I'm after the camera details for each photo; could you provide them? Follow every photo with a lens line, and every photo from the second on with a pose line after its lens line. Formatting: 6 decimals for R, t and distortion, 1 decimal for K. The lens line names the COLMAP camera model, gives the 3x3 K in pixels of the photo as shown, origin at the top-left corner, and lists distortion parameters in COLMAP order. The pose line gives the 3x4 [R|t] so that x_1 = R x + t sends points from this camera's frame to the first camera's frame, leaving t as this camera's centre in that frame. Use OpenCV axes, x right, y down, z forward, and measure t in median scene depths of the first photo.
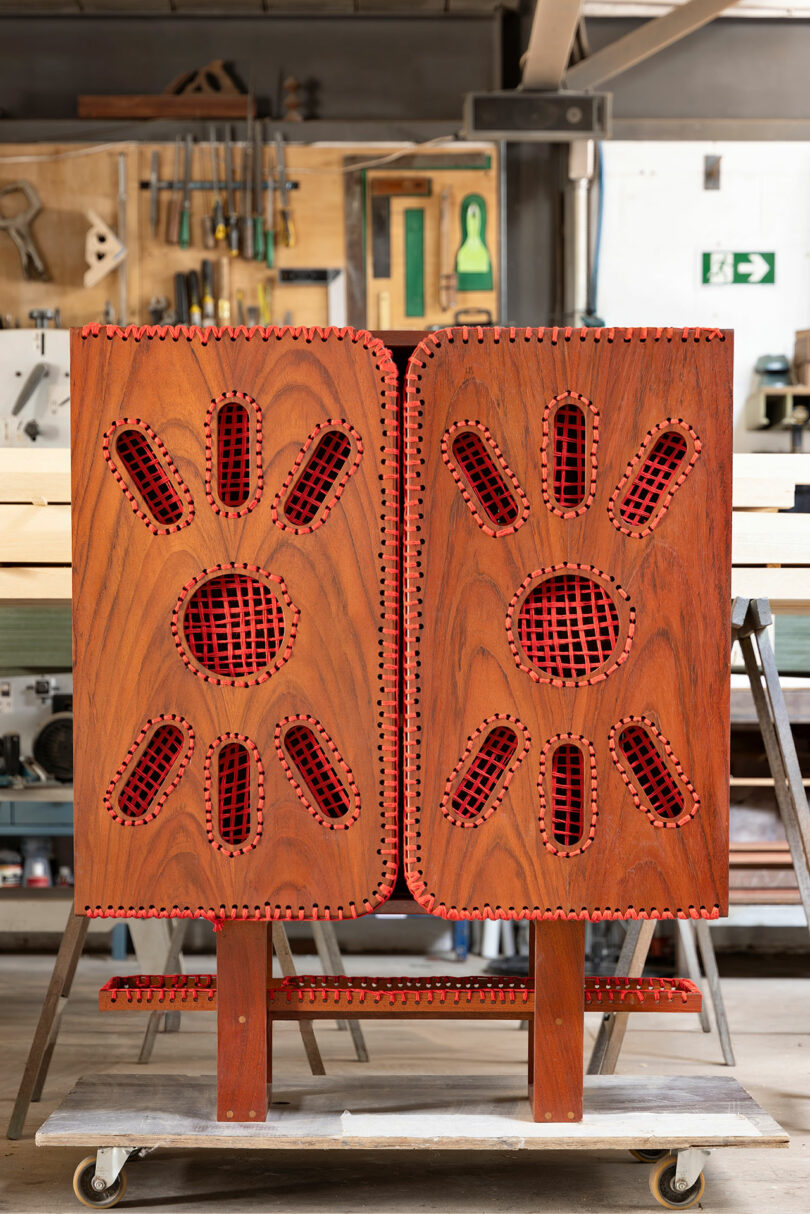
lens RADIAL K [[2825.0, 0, 404.1], [0, 2825.0, 869.9], [0, 0, 1]] dist [0.026242, -0.081708]
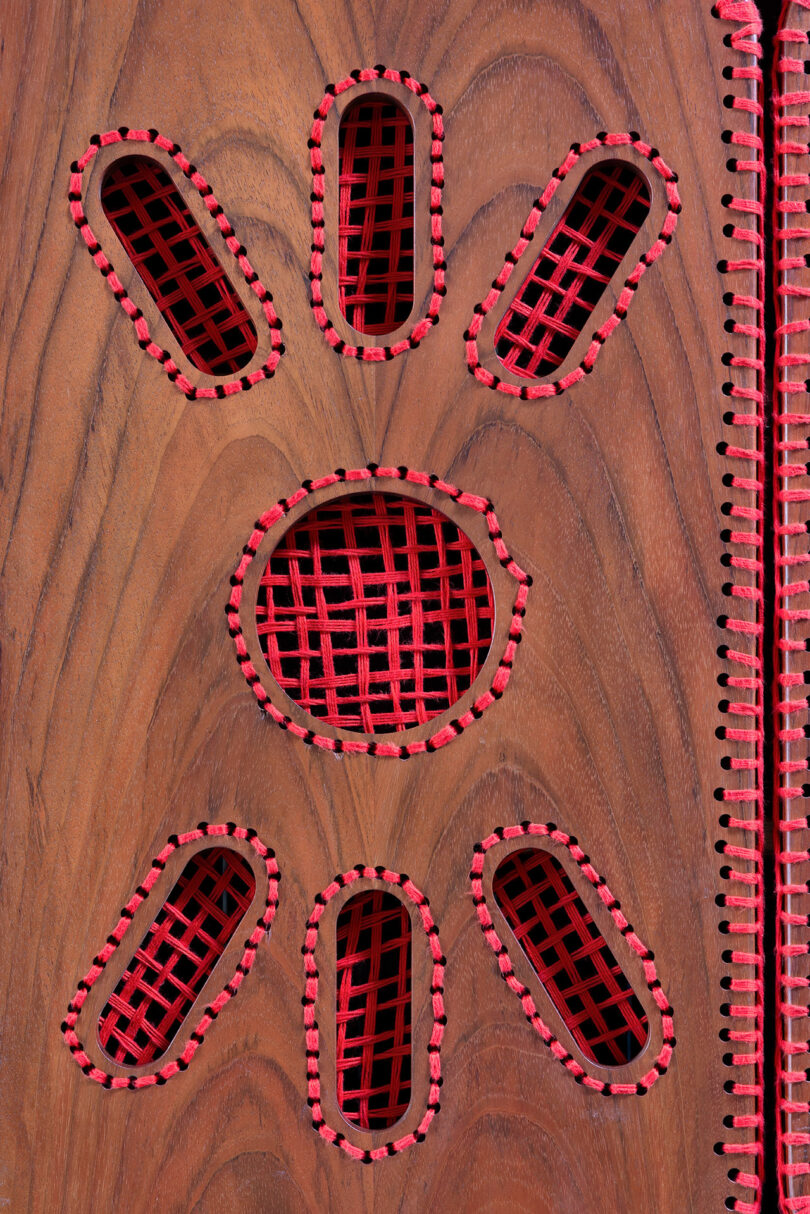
lens RADIAL K [[2892.6, 0, 458.0], [0, 2892.6, 734.4], [0, 0, 1]] dist [0.042164, -0.002704]
pose [[0.999172, 0.001146, 0.040669, -0.065263], [0.002732, 0.995458, -0.095160, -0.026872], [-0.040593, 0.095193, 0.994631, 0.568456]]
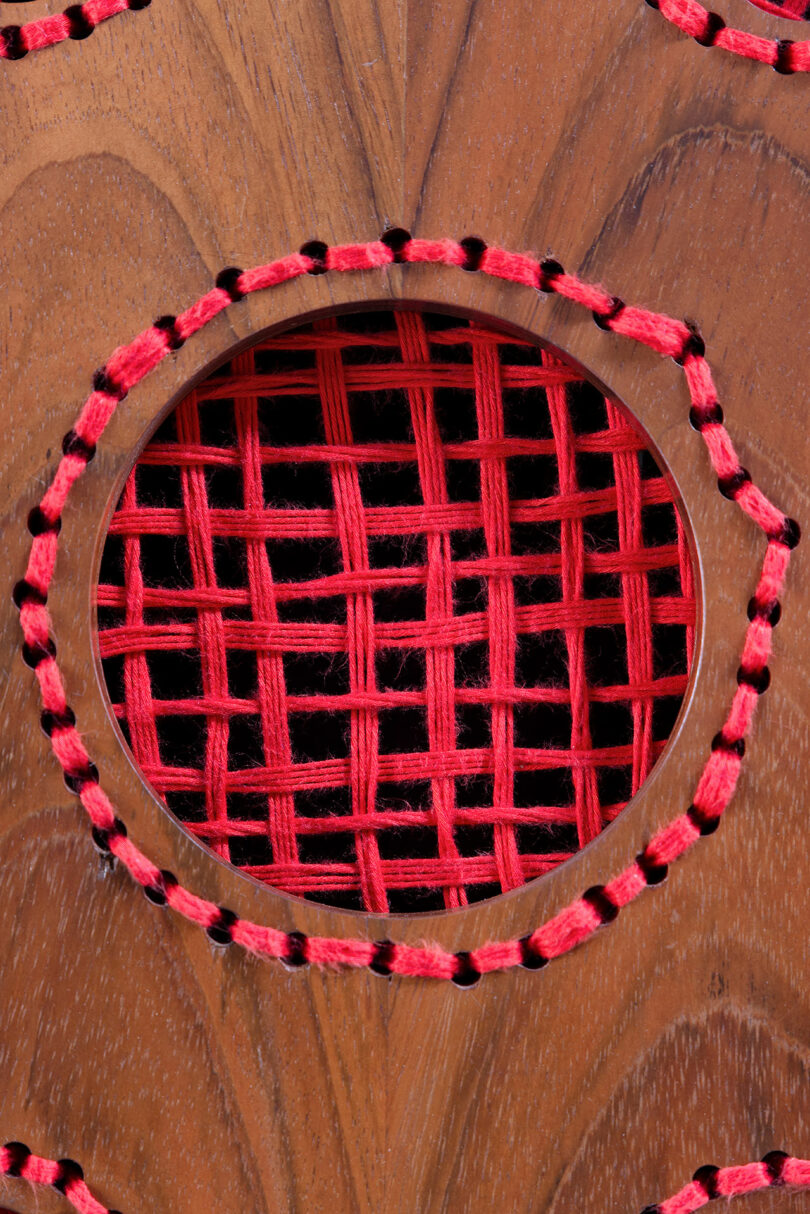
lens RADIAL K [[3116.6, 0, 405.0], [0, 3116.6, 607.0], [0, 0, 1]] dist [-0.014136, 0.170841]
pose [[0.999548, 0.018482, 0.023731, -0.063923], [-0.015660, 0.993353, -0.114035, -0.065447], [-0.025681, 0.113612, 0.993193, 0.816119]]
